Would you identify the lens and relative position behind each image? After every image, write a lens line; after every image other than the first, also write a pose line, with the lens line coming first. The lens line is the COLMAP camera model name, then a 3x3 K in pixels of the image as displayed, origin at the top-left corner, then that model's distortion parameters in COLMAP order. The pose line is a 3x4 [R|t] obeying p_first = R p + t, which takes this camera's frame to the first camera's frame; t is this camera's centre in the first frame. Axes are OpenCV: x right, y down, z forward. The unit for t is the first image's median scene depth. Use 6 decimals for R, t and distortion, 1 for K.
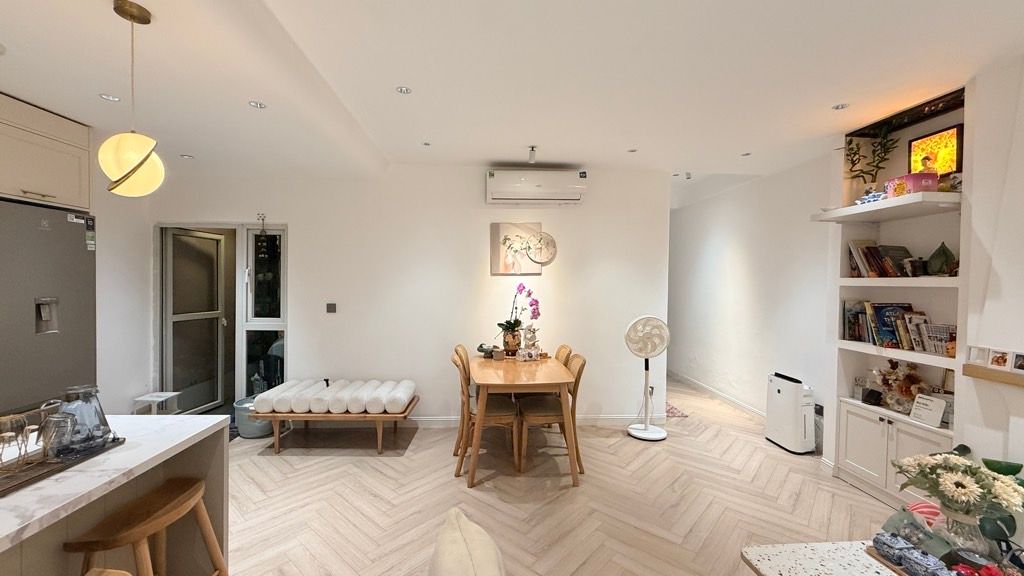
lens RADIAL K [[413.5, 0, 512.0], [0, 413.5, 288.0], [0, 0, 1]] dist [0.002255, 0.000078]
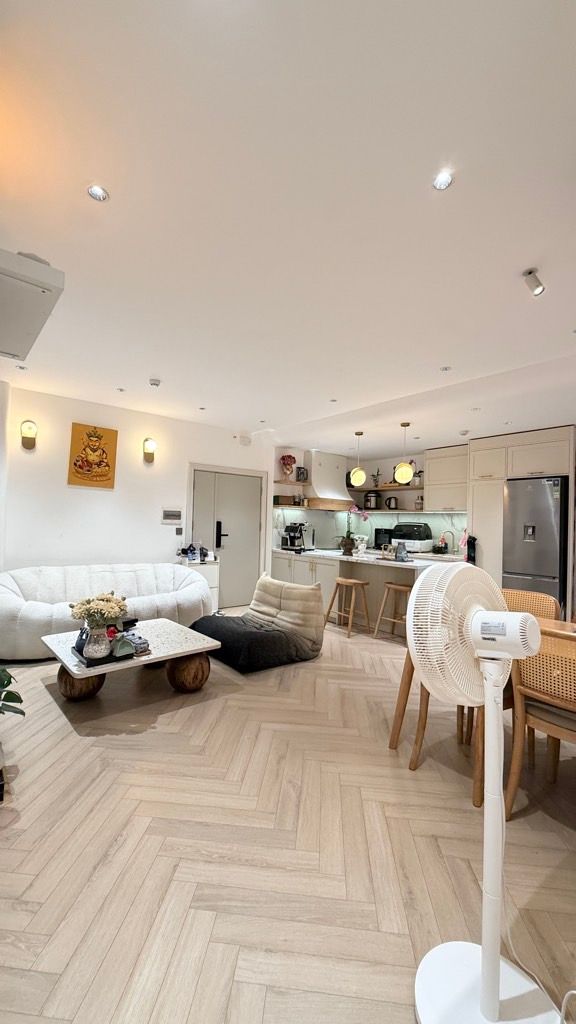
lens RADIAL K [[413.5, 0, 288.0], [0, 413.5, 512.0], [0, 0, 1]] dist [0.002255, 0.000078]
pose [[-0.809900, -0.048217, -0.584582, 0.698837], [-0.046097, 0.998765, -0.018514, 0.041724], [0.584753, 0.011953, -0.811123, 1.317832]]
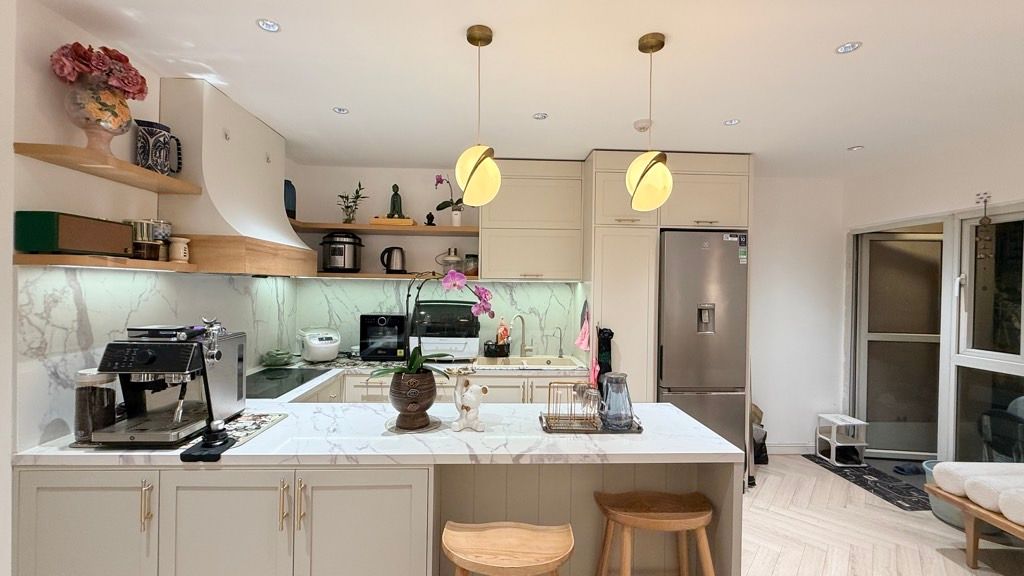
lens RADIAL K [[413.5, 0, 512.0], [0, 413.5, 288.0], [0, 0, 1]] dist [0.002255, 0.000078]
pose [[-0.023522, -0.006612, -0.999701, 0.084571], [-0.032395, 0.999458, -0.005849, 0.000685], [0.999198, 0.032248, -0.023723, 0.304180]]
